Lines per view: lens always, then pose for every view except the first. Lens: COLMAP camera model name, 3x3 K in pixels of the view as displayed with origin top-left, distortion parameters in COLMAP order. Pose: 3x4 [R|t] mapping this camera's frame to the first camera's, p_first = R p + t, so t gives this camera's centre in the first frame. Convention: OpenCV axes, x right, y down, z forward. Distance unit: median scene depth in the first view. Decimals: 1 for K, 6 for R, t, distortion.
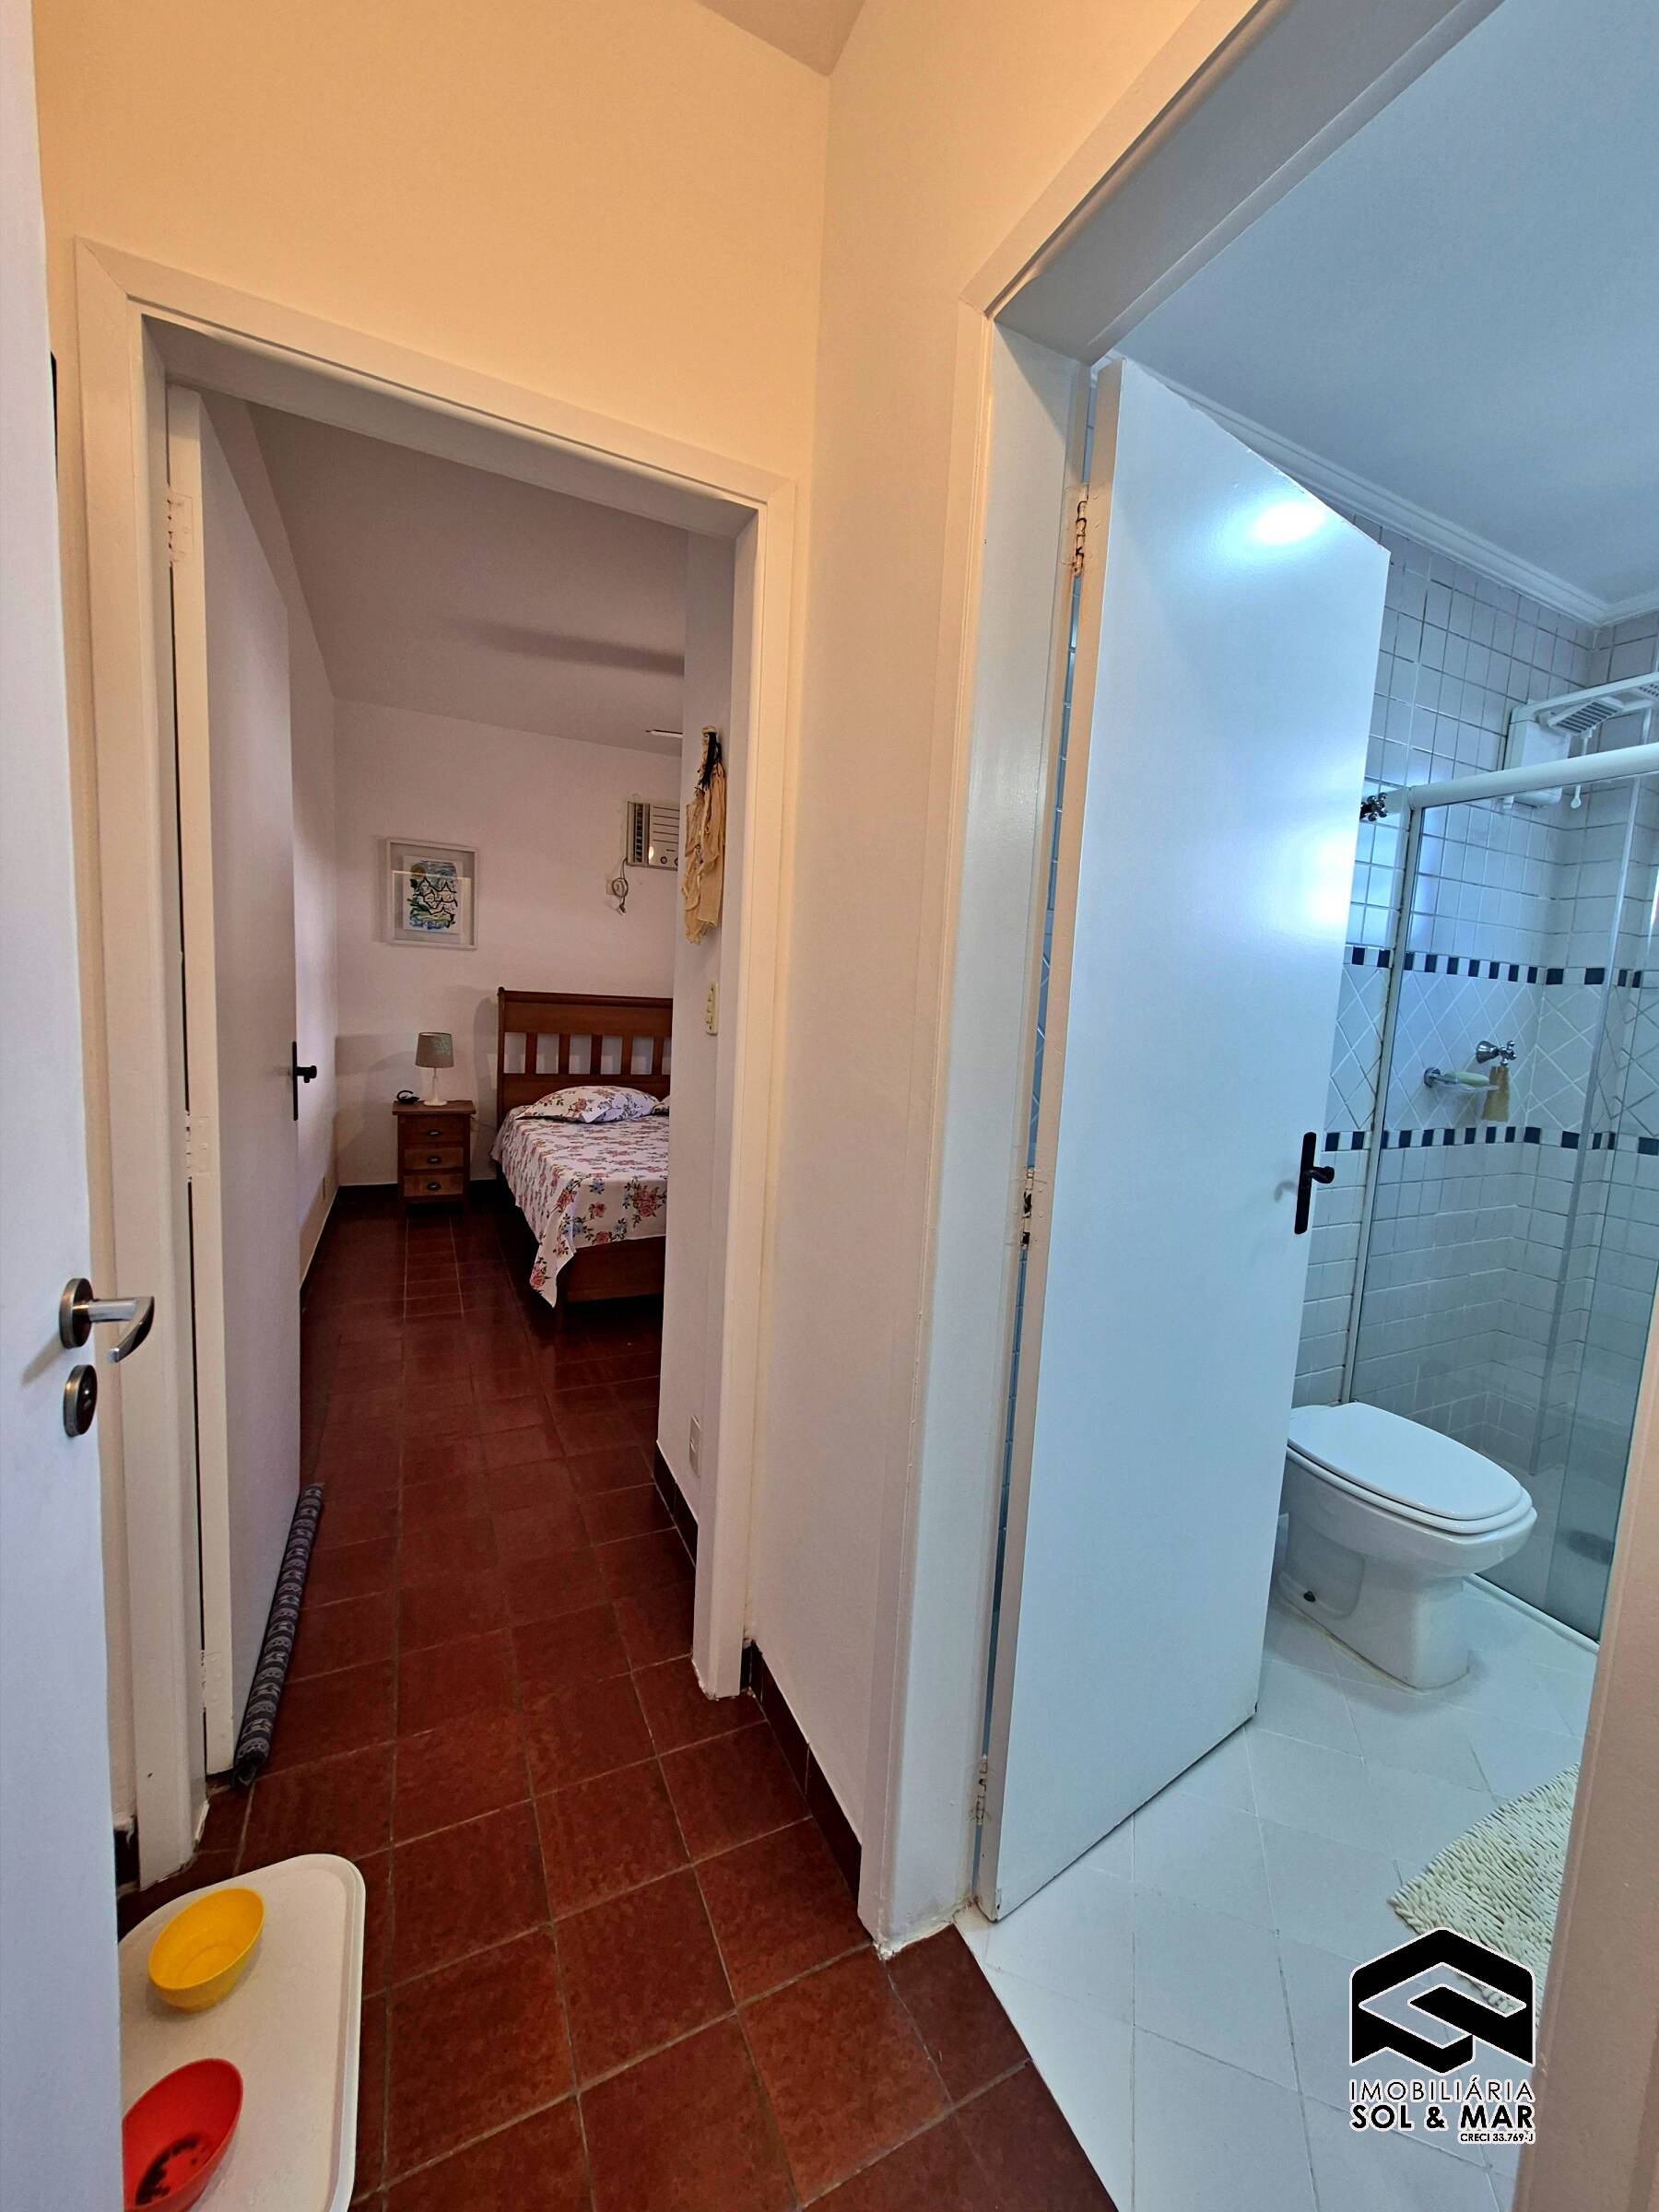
lens RADIAL K [[874.7, 0, 843.1], [0, 874.7, 1089.7], [0, 0, 1]] dist [0.002532, 0.000055]
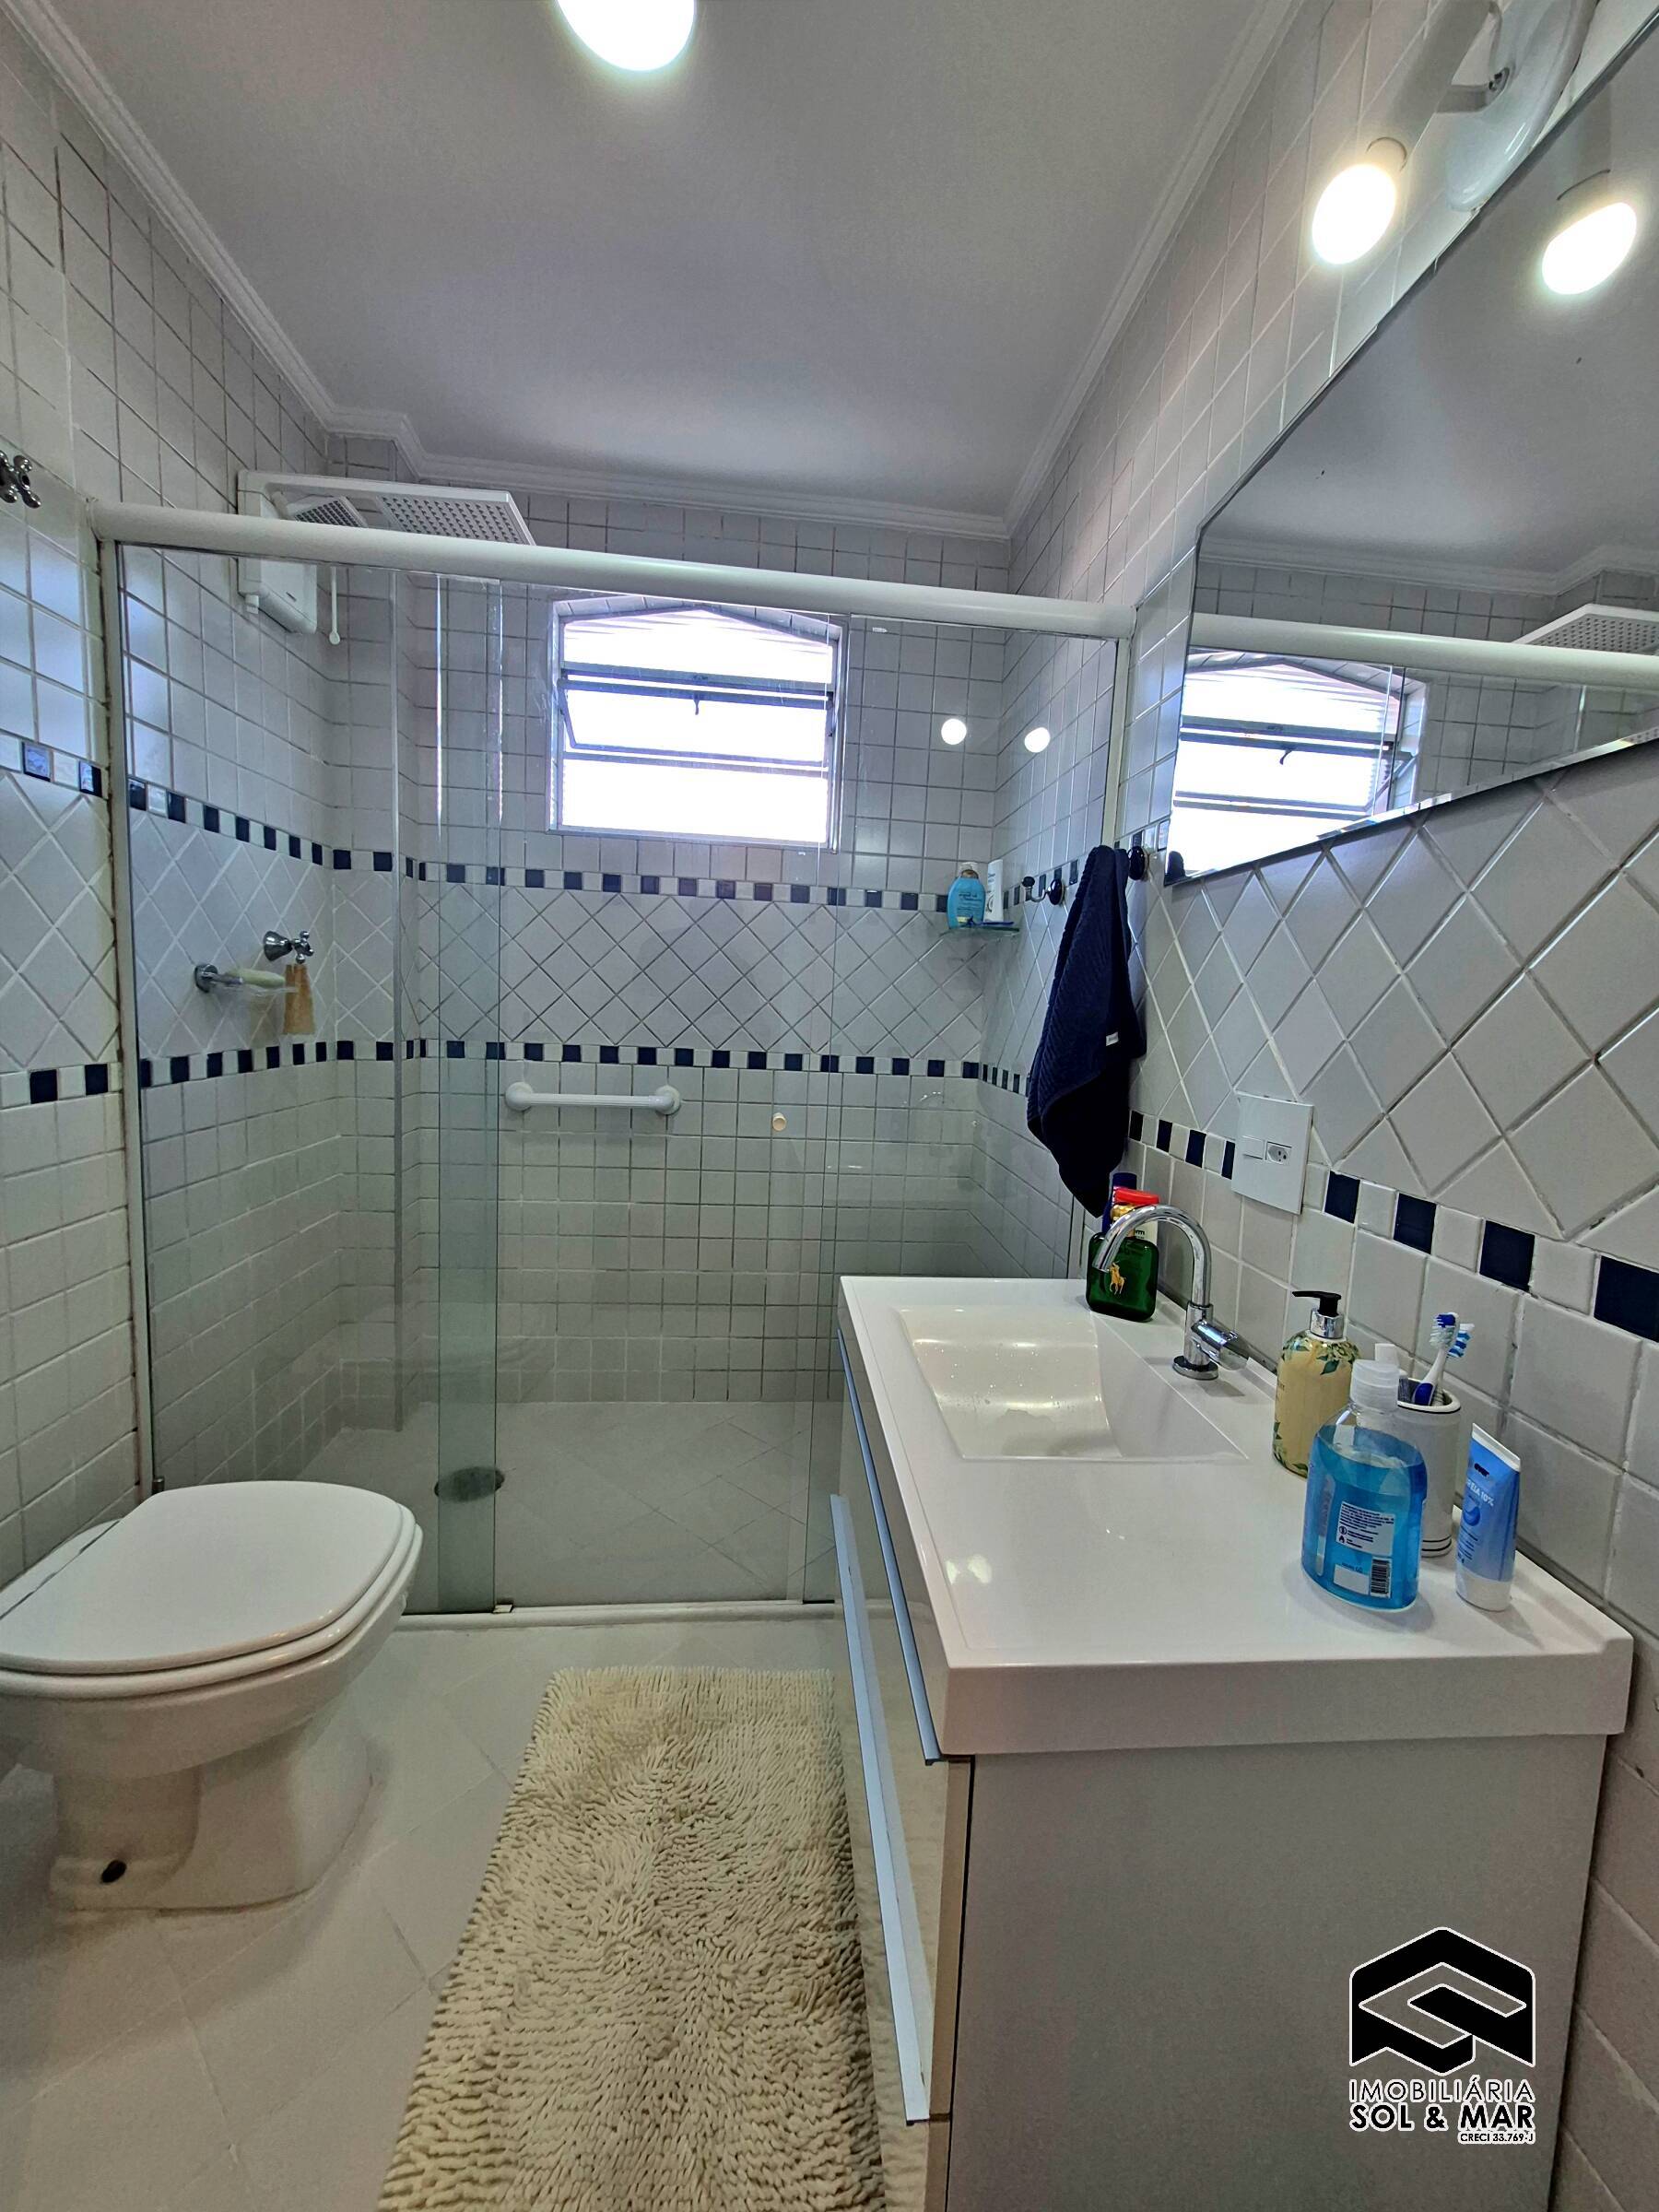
lens RADIAL K [[857.5, 0, 834.9], [0, 857.5, 1093.2], [0, 0, 1]] dist [0.002384, 0.000174]
pose [[0.367829, -0.135470, 0.919973, 0.209841], [0.076086, 0.990399, 0.115419, 0.035969], [-0.926776, 0.027543, 0.374604, 0.274889]]
